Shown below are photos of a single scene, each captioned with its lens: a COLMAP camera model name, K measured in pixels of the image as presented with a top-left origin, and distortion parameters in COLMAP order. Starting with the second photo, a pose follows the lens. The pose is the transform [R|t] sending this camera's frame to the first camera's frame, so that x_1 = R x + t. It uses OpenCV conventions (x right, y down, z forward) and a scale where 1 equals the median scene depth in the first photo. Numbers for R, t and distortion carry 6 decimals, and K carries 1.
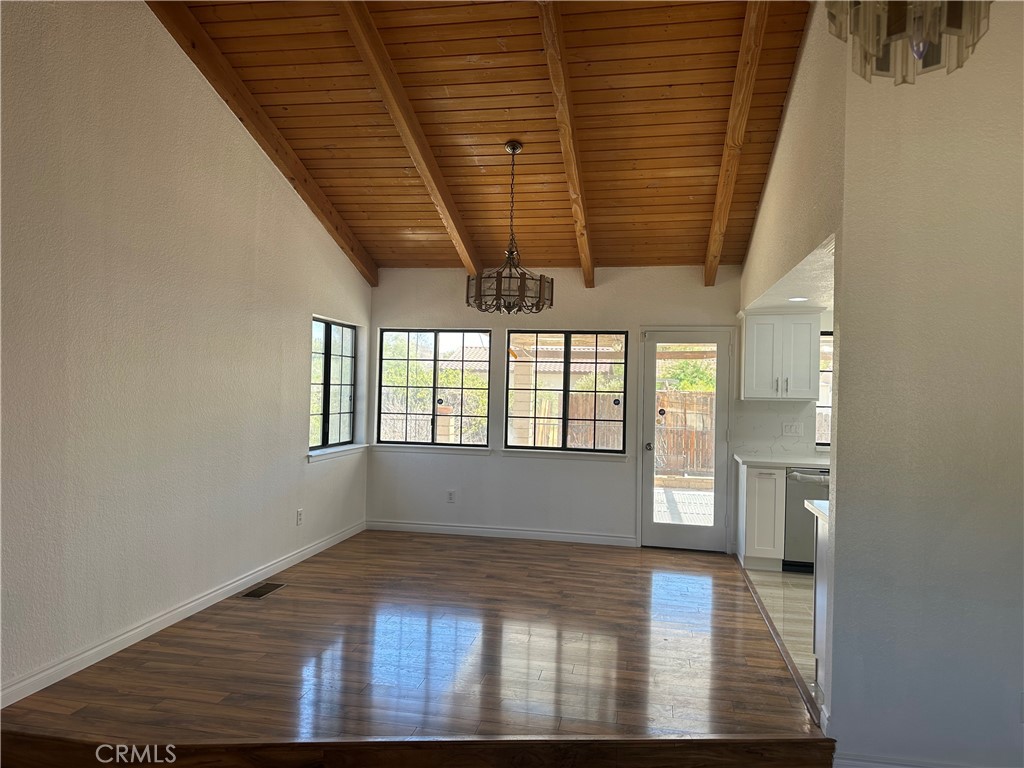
lens RADIAL K [[725.5, 0, 513.7], [0, 725.5, 384.6], [0, 0, 1]] dist [0.073325, -0.065066]
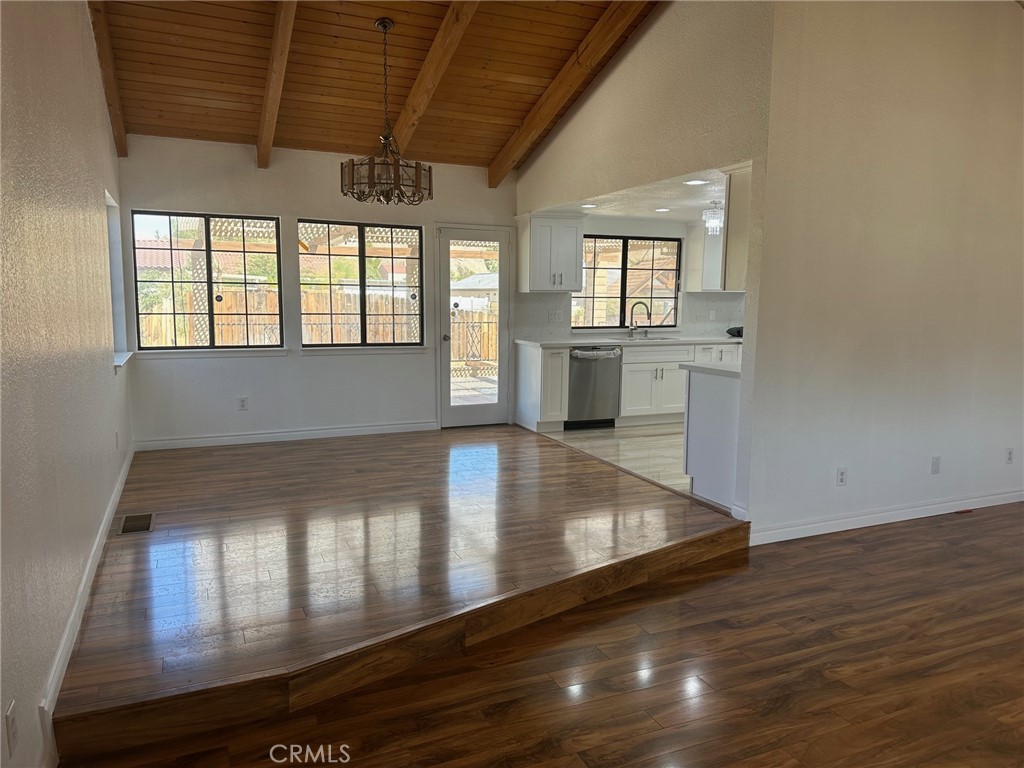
lens RADIAL K [[727.8, 0, 516.6], [0, 727.8, 390.5], [0, 0, 1]] dist [0.062441, -0.049832]
pose [[0.794689, -0.097310, 0.599166, -0.381869], [0.001499, 0.987379, 0.158370, -0.008079], [-0.607015, -0.124957, 0.784805, 0.075211]]
